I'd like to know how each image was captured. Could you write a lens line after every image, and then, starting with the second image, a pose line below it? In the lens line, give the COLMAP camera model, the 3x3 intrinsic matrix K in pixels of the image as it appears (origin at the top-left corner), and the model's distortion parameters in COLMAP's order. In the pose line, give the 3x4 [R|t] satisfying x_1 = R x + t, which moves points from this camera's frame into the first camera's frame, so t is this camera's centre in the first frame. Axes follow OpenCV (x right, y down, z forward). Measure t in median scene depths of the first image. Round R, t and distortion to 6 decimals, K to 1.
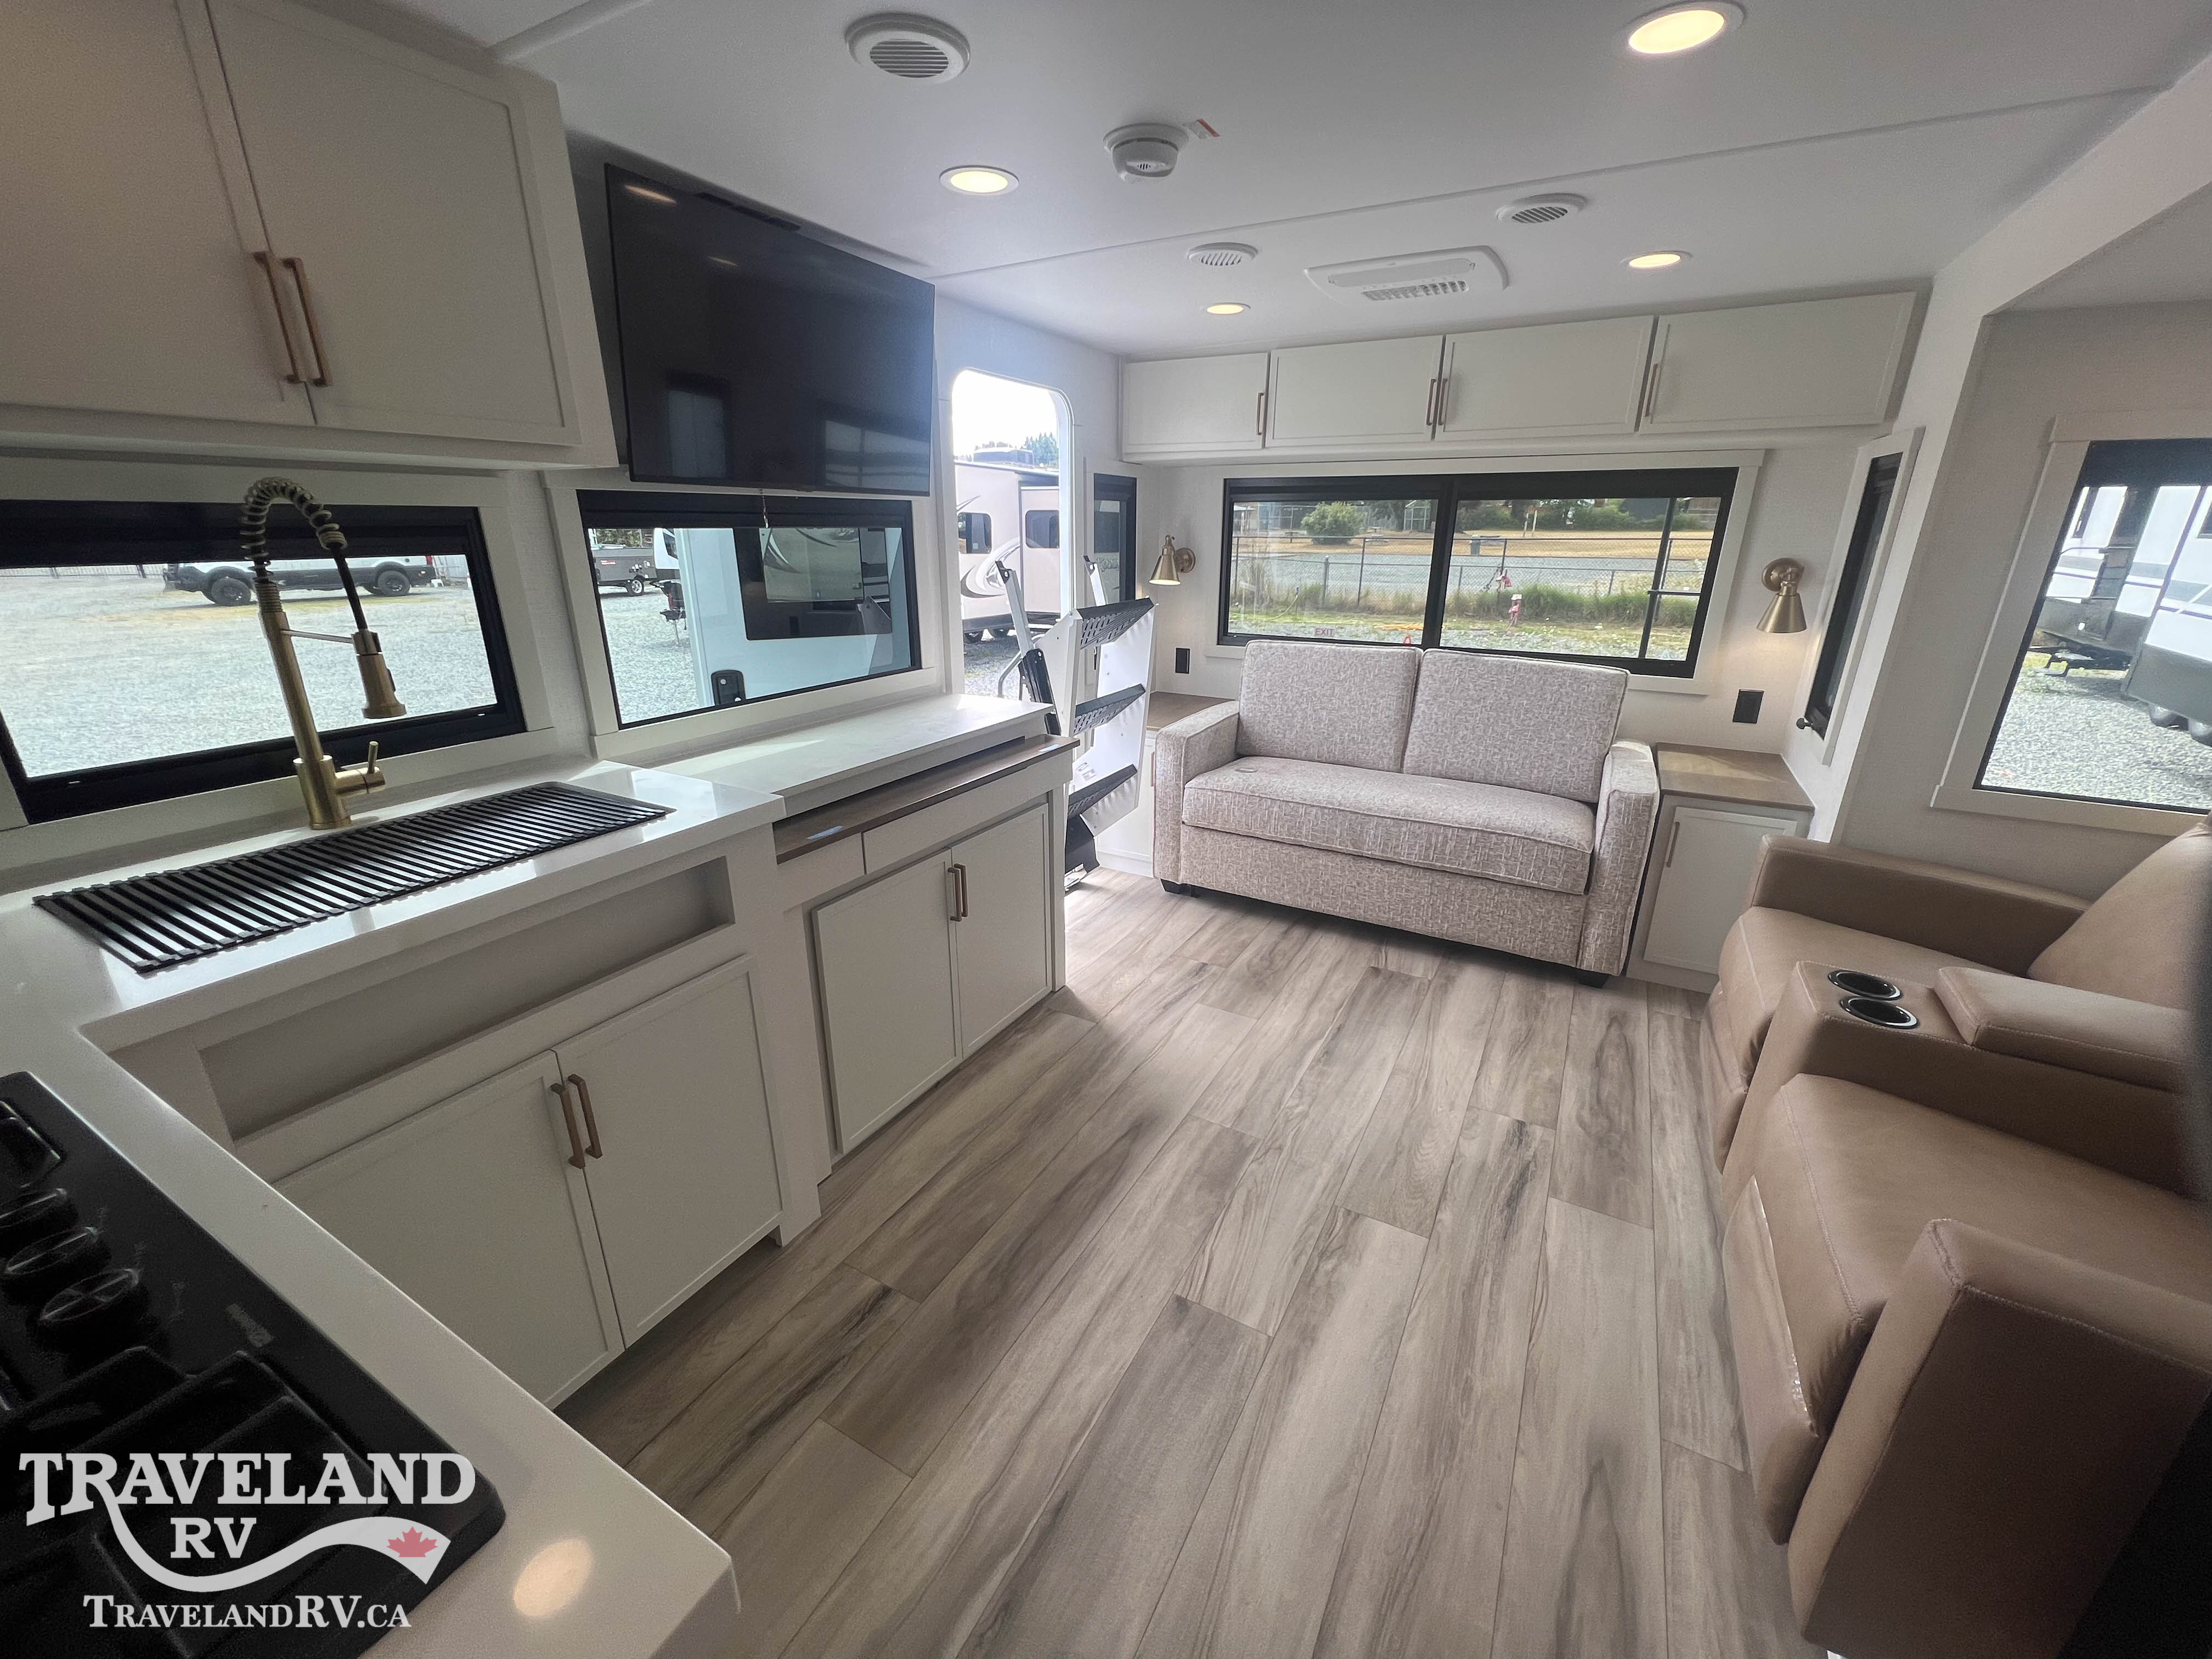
lens RADIAL K [[891.6, 0, 1099.3], [0, 891.6, 832.7], [0, 0, 1]] dist [-0.004140, 0.001582]
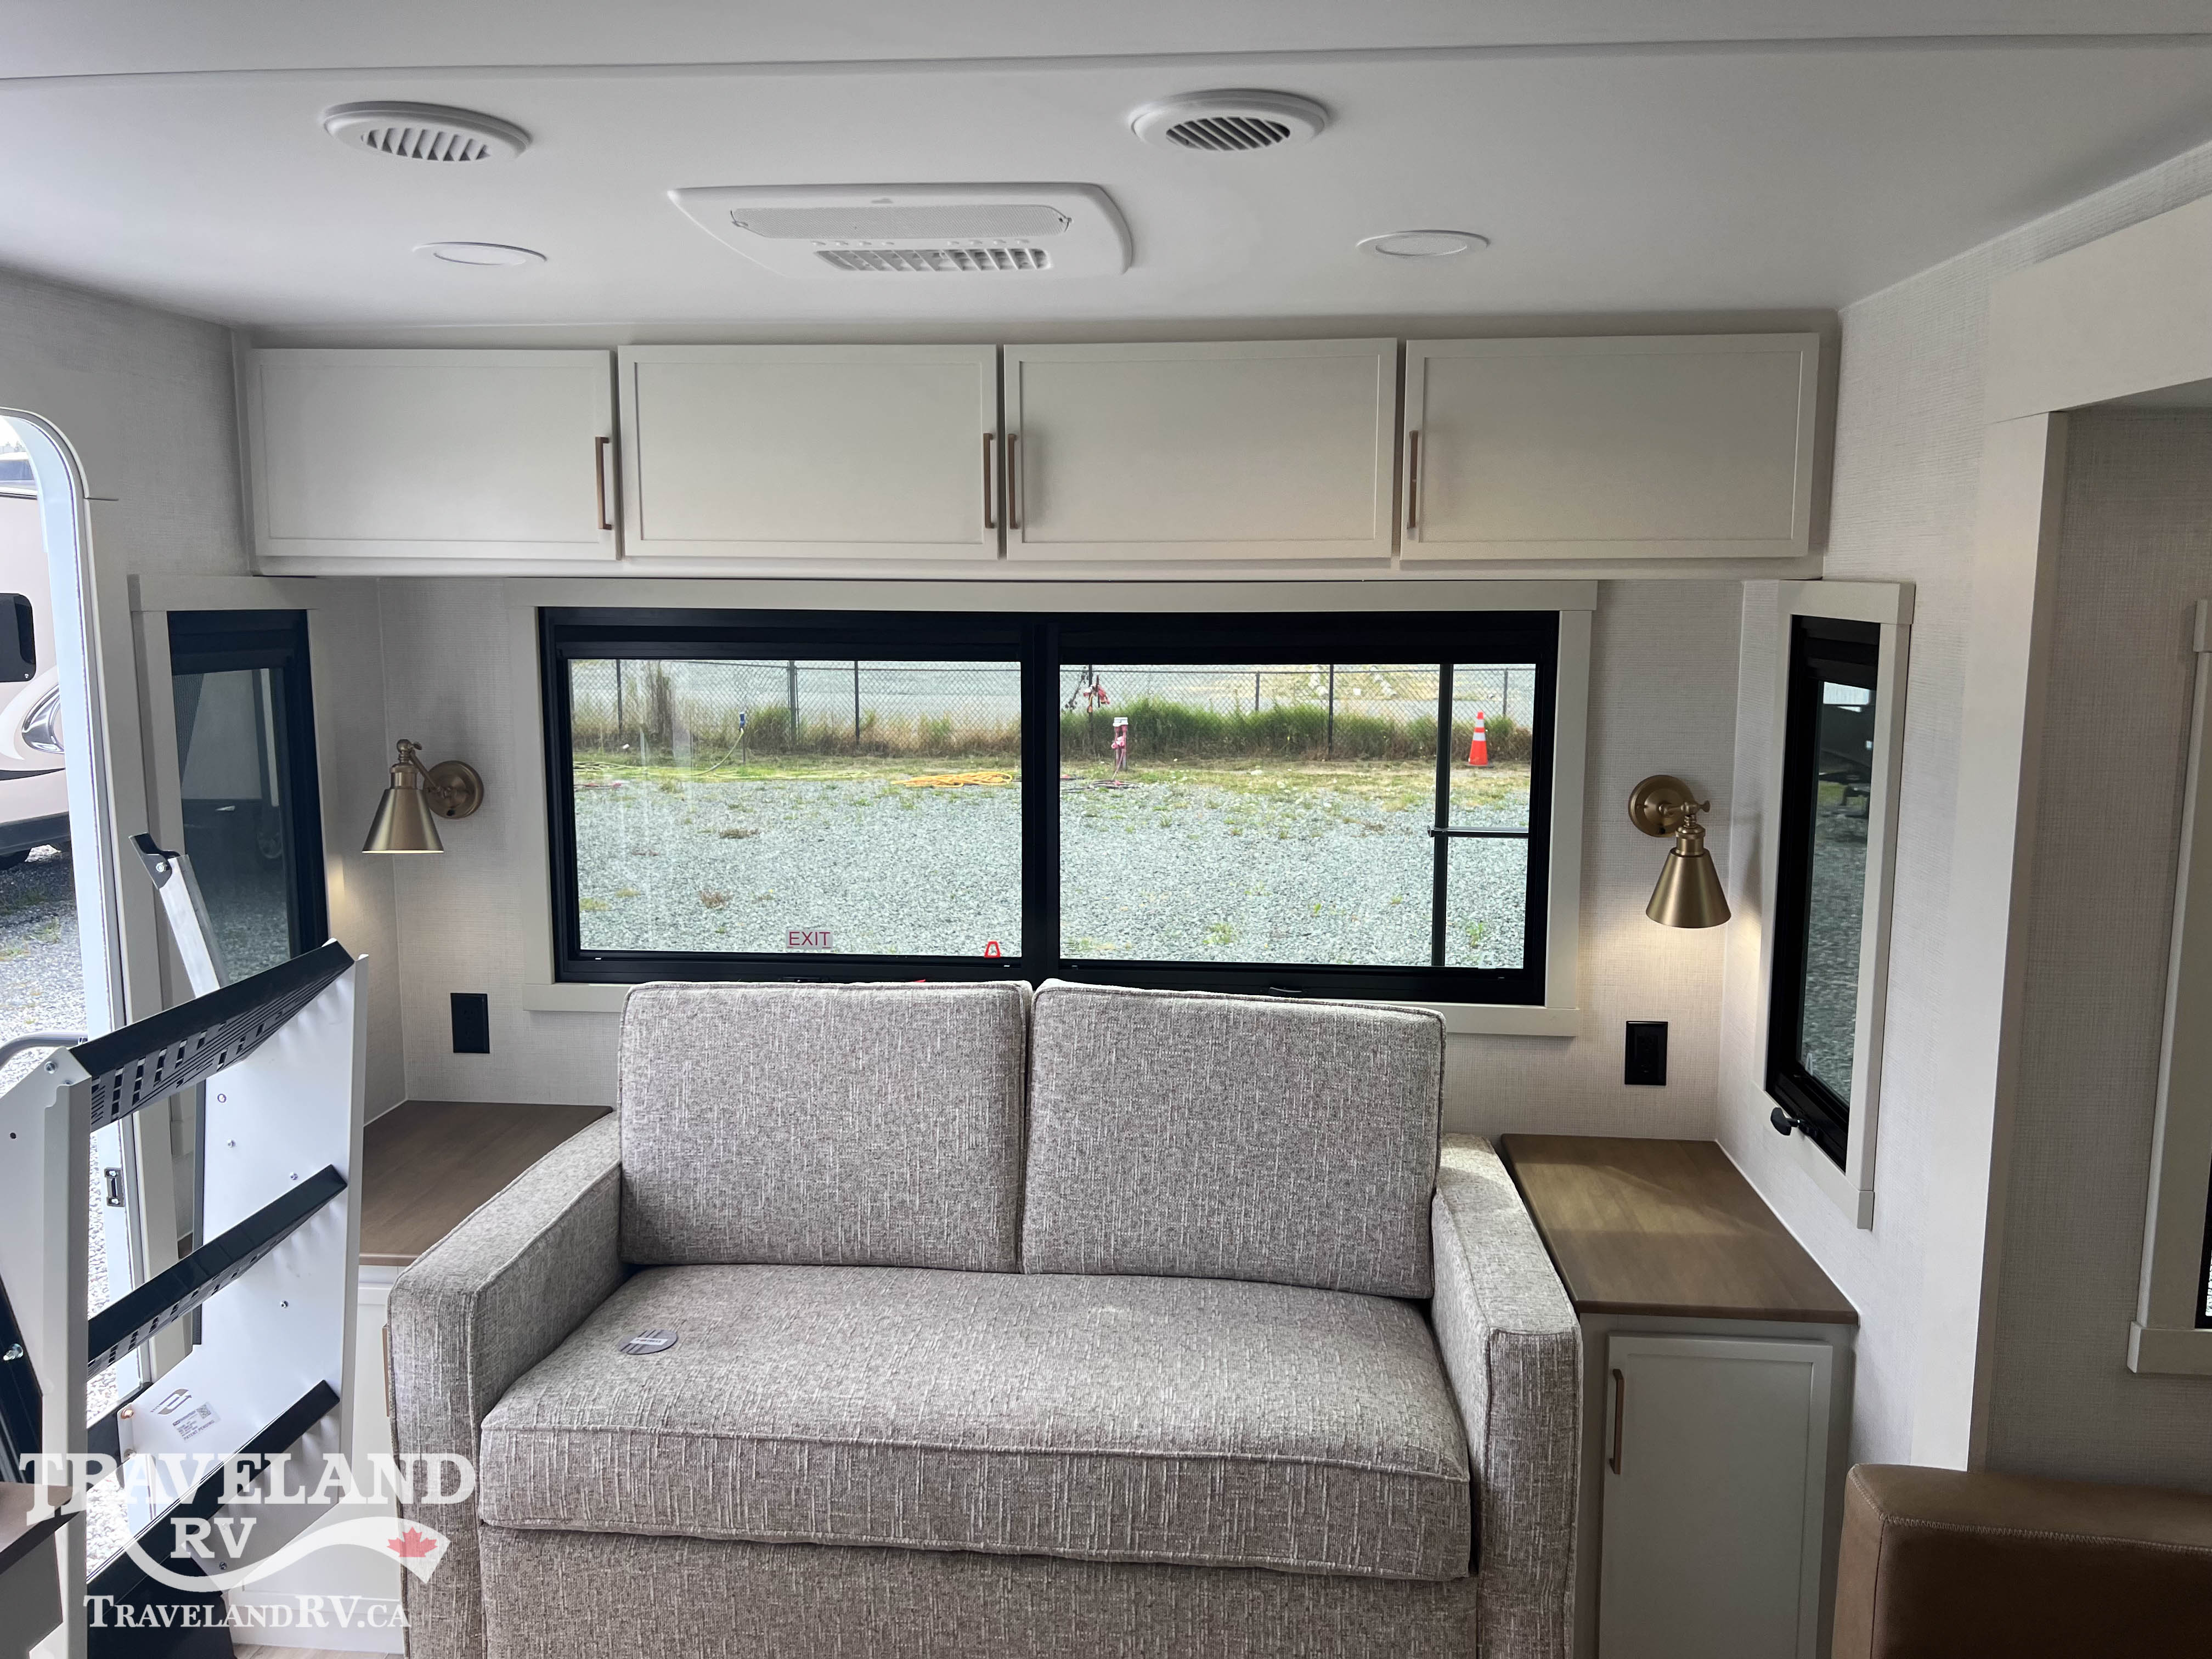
lens RADIAL K [[1670.5, 0, 1108.9], [0, 1670.5, 805.1], [0, 0, 1]] dist [0.049147, -0.061486]
pose [[0.909884, -0.055228, 0.411169, 0.066583], [0.136442, 0.975801, -0.170867, -0.163919], [-0.391783, 0.211570, 0.895402, 0.241354]]
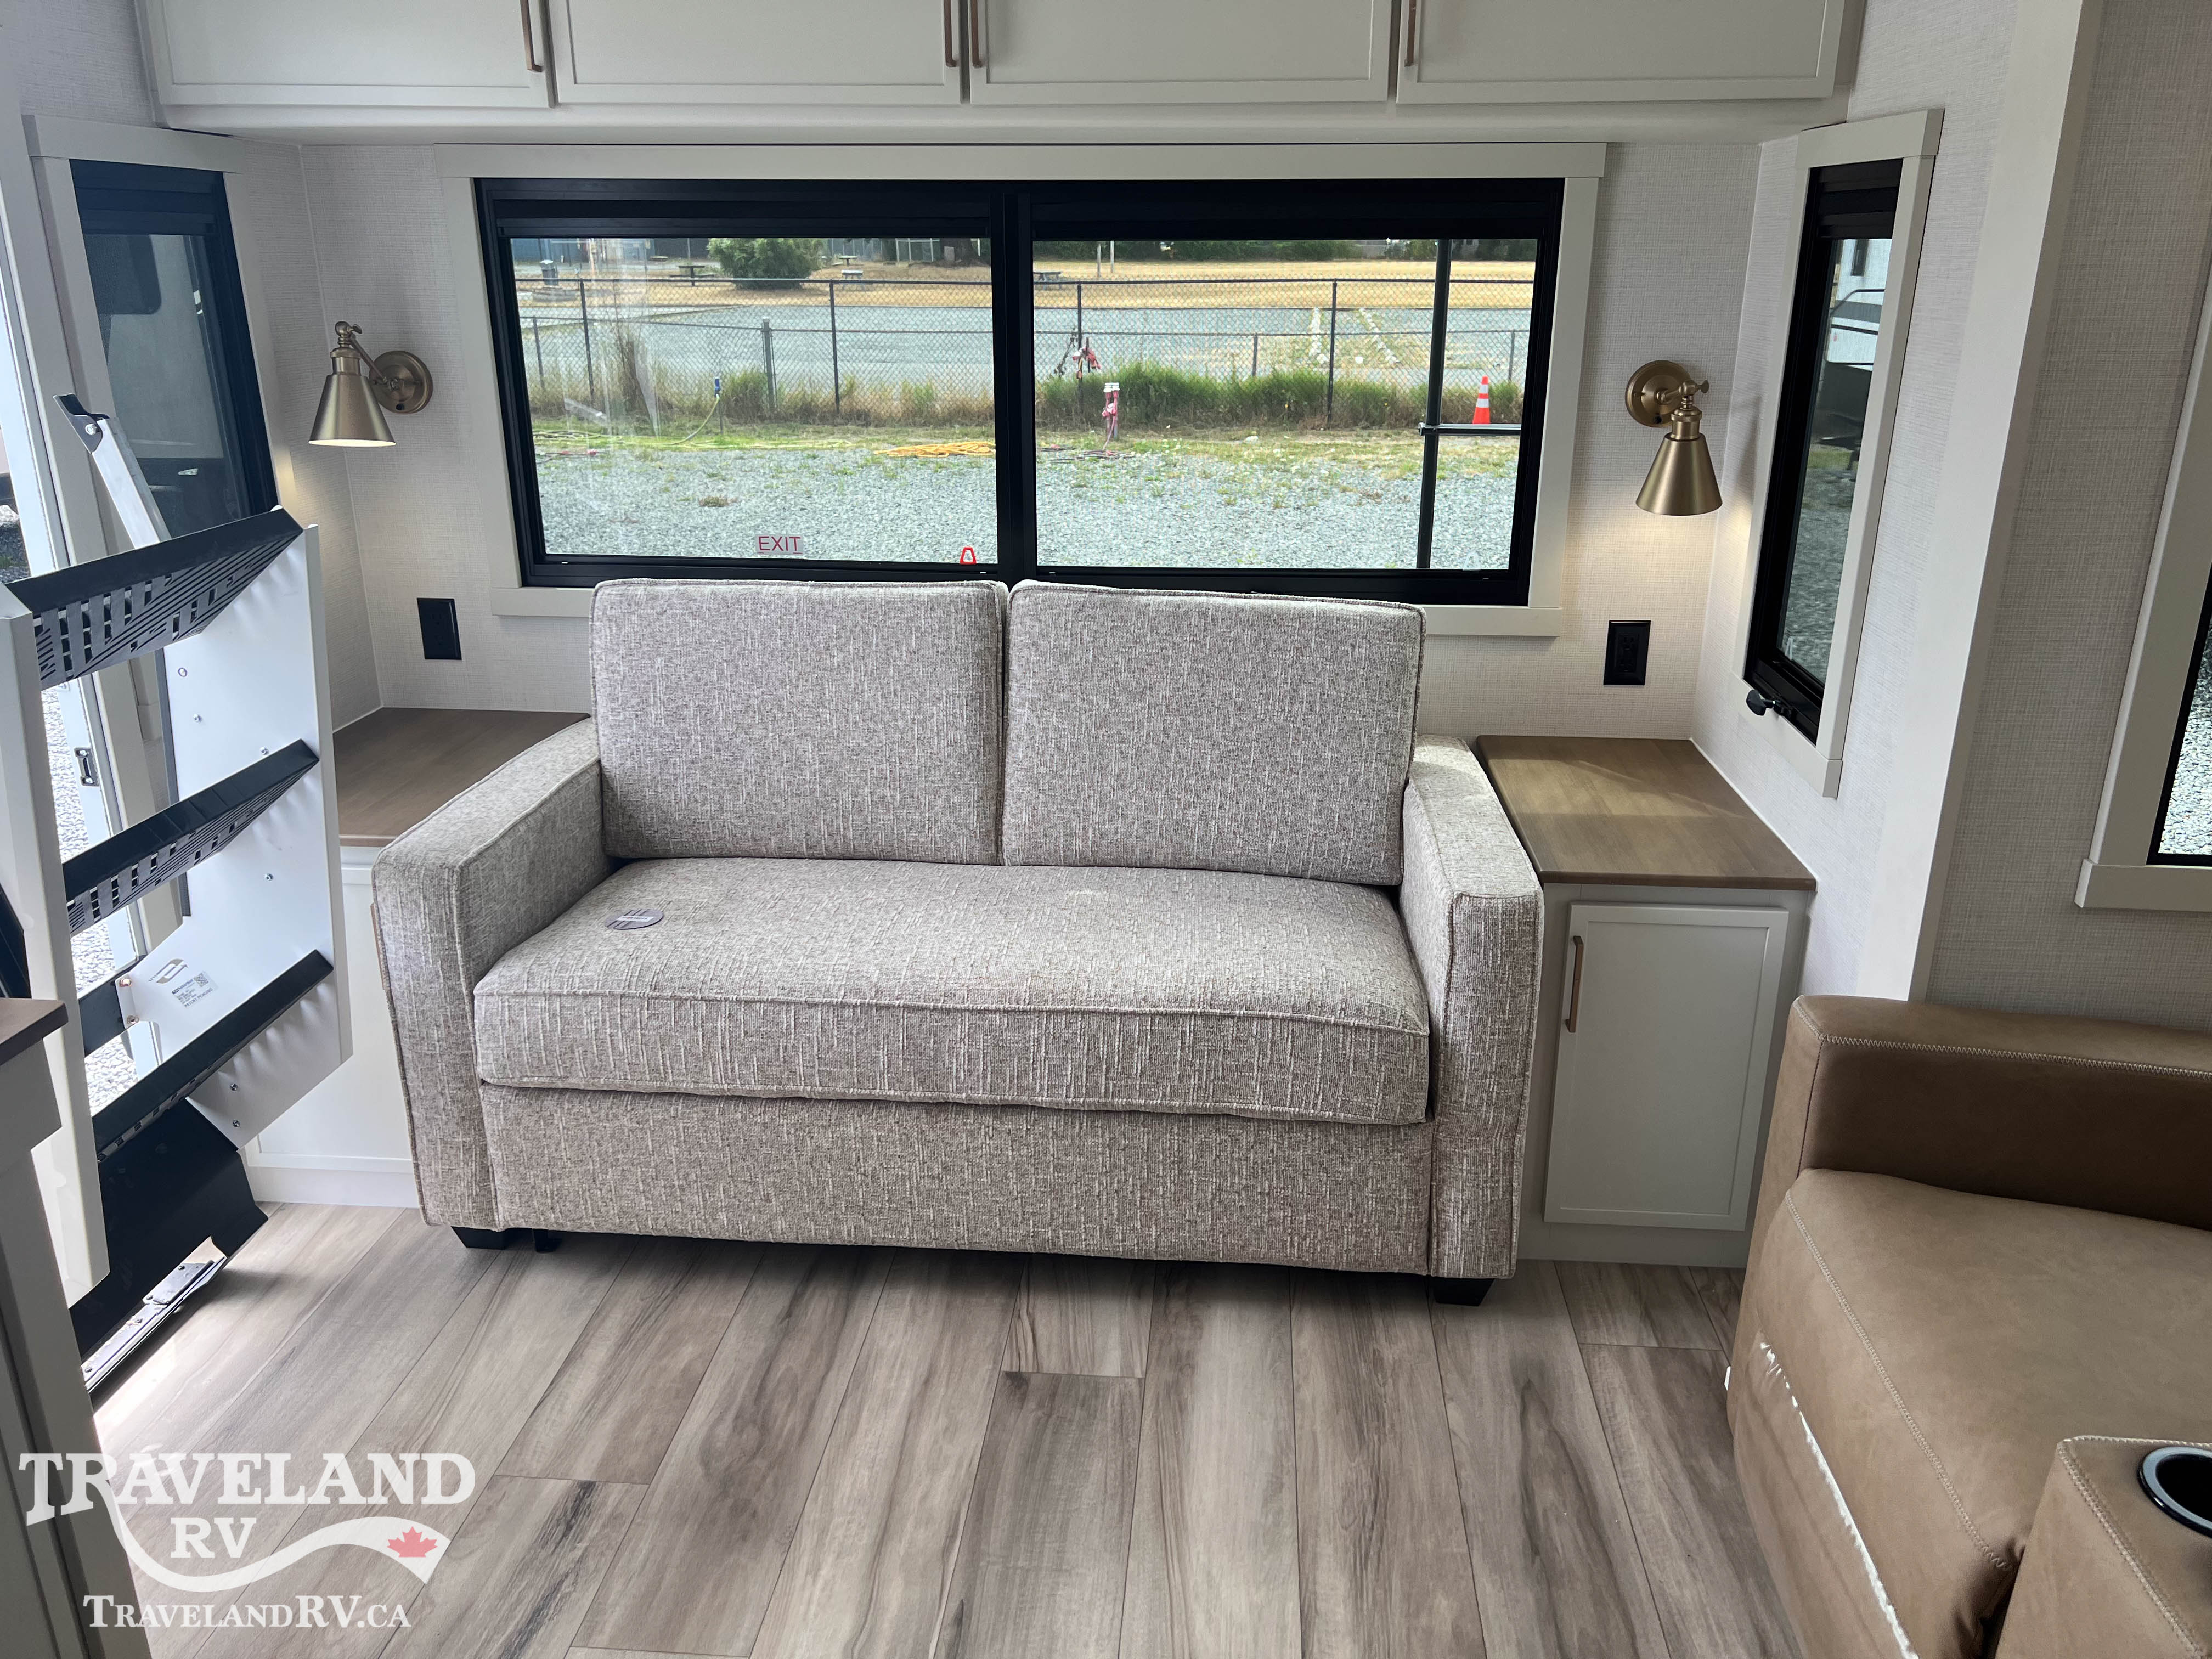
lens RADIAL K [[1670.5, 0, 1118.1], [0, 1670.5, 831.5], [0, 0, 1]] dist [0.049147, -0.061486]
pose [[0.906007, -0.138567, 0.399938, 0.075141], [0.138570, 0.989926, 0.029070, -0.113363], [-0.399937, 0.029081, 0.916081, 0.255283]]
